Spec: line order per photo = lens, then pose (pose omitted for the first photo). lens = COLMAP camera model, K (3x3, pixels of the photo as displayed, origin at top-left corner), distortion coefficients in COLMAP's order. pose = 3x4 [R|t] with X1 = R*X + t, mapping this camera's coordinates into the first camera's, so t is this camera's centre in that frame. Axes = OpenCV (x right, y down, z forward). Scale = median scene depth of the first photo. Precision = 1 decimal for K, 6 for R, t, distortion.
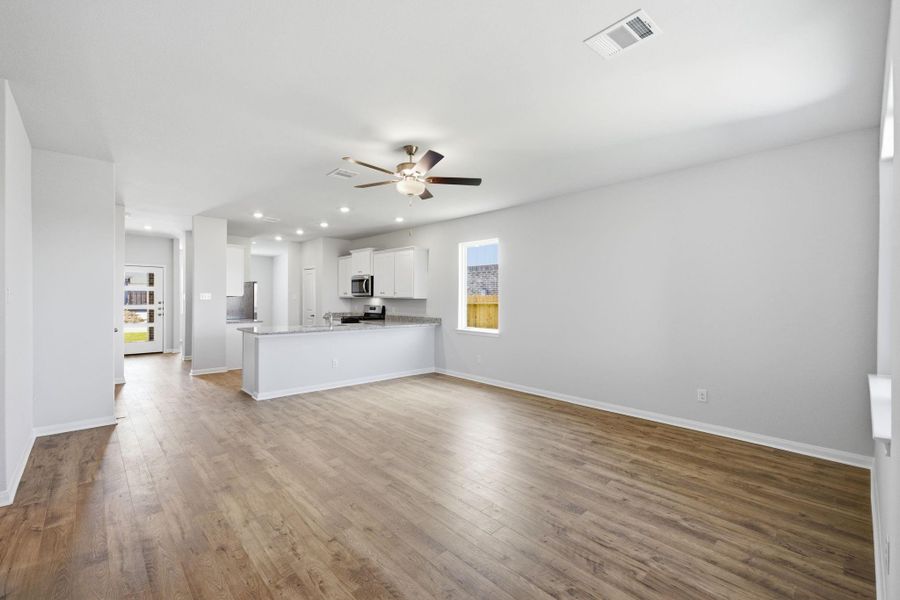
lens RADIAL K [[383.9, 0, 447.5], [0, 383.9, 305.4], [0, 0, 1]] dist [0.003130, 0.000222]
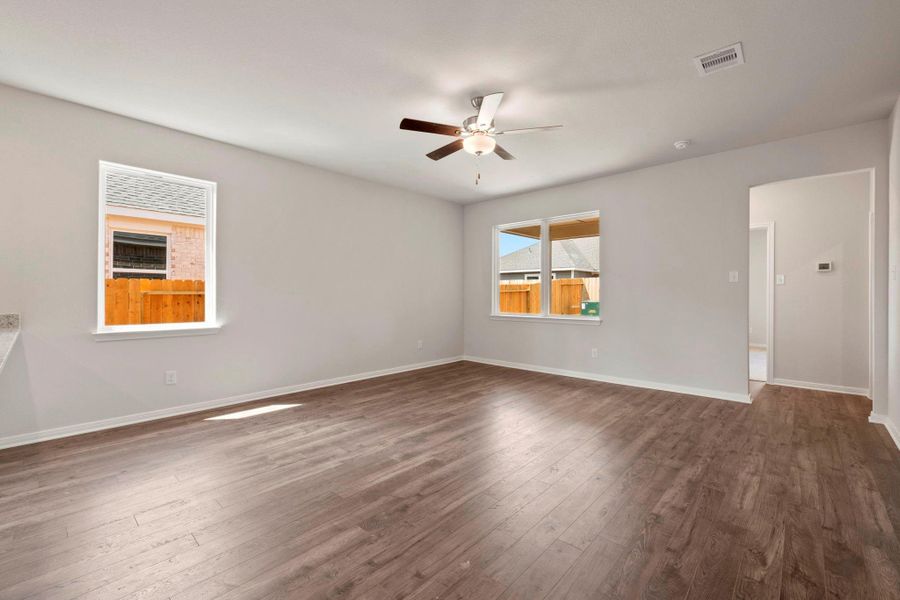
lens RADIAL K [[383.9, 0, 452.2], [0, 383.9, 298.1], [0, 0, 1]] dist [0.003130, 0.000222]
pose [[-0.088913, -0.023325, 0.995766, -0.738969], [0.004879, 0.999704, 0.023853, 0.012222], [-0.996027, 0.006979, -0.088773, 0.850912]]
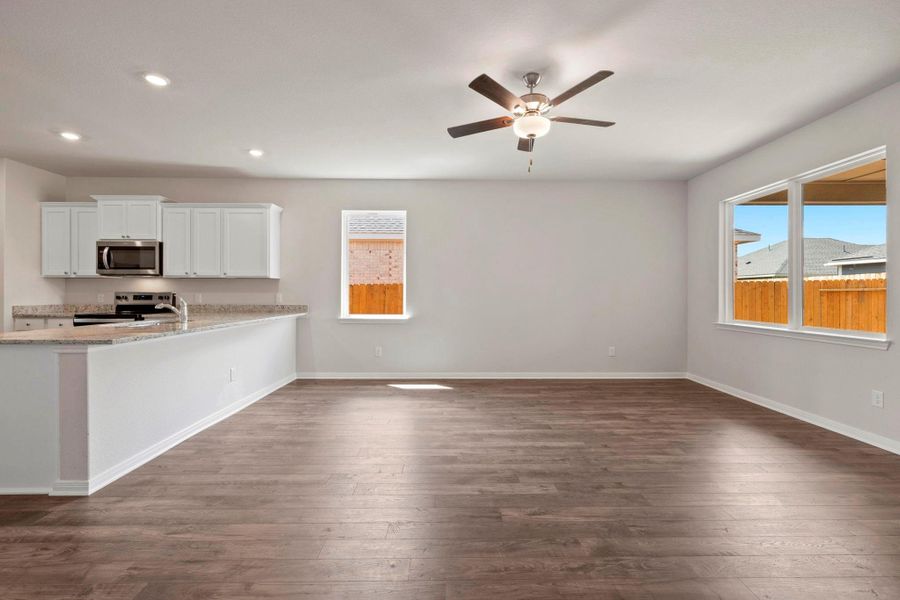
lens RADIAL K [[383.9, 0, 452.5], [0, 383.9, 298.0], [0, 0, 1]] dist [0.003130, 0.000222]
pose [[0.666412, -0.019196, 0.745337, -0.599492], [0.012723, 0.999816, 0.014375, 0.017550], [-0.745475, -0.000096, 0.666533, 0.426983]]
